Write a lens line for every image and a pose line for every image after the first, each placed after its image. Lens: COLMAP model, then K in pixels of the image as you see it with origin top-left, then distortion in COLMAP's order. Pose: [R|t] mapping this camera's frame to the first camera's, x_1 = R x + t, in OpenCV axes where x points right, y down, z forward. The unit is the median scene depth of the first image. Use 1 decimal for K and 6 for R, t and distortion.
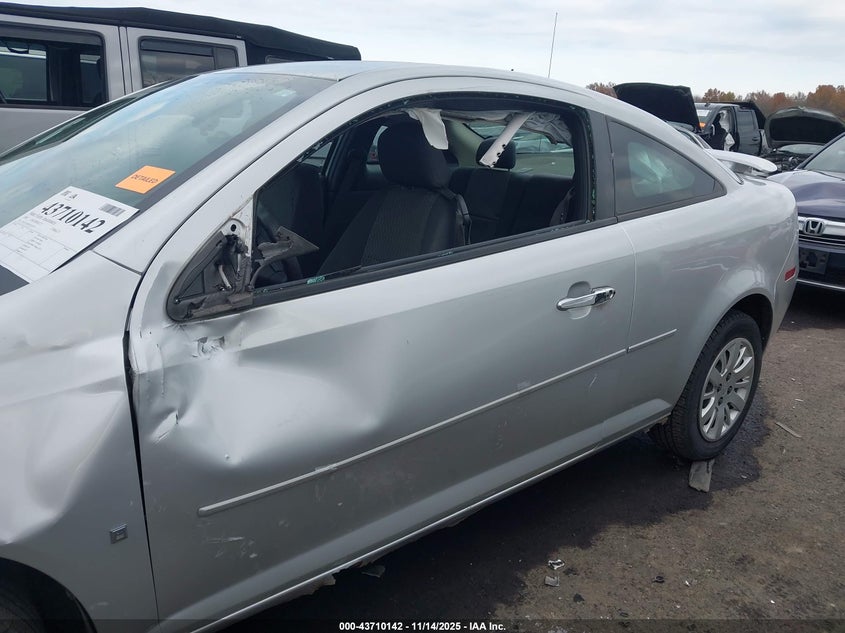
lens RADIAL K [[656.6, 0, 419.3], [0, 656.6, 317.6], [0, 0, 1]] dist [0.026262, -0.028245]
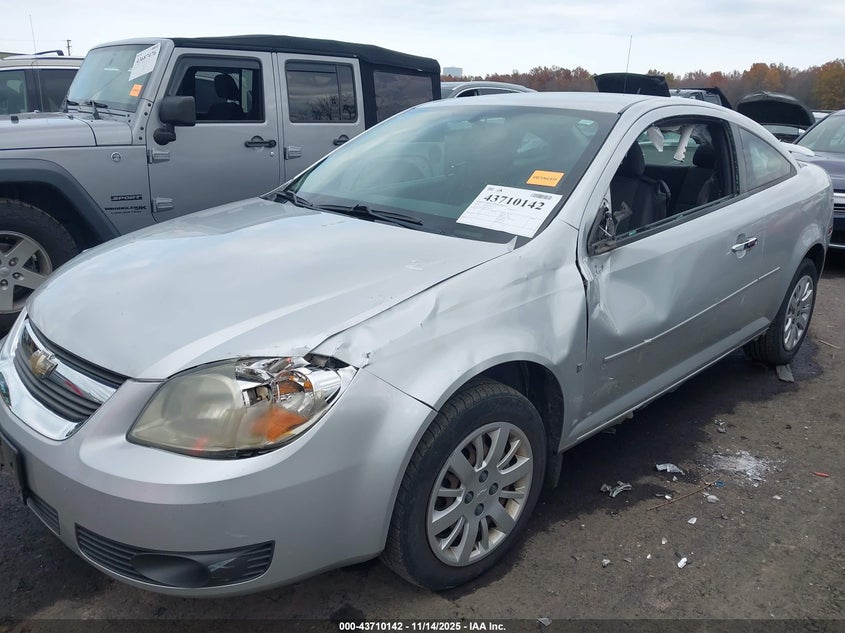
lens RADIAL K [[656.6, 0, 420.1], [0, 656.6, 320.1], [0, 0, 1]] dist [0.026262, -0.028245]
pose [[0.996569, -0.049350, 0.066438, -0.464260], [0.047961, 0.998599, 0.022355, 0.057750], [-0.067448, -0.019092, 0.997540, -0.378851]]
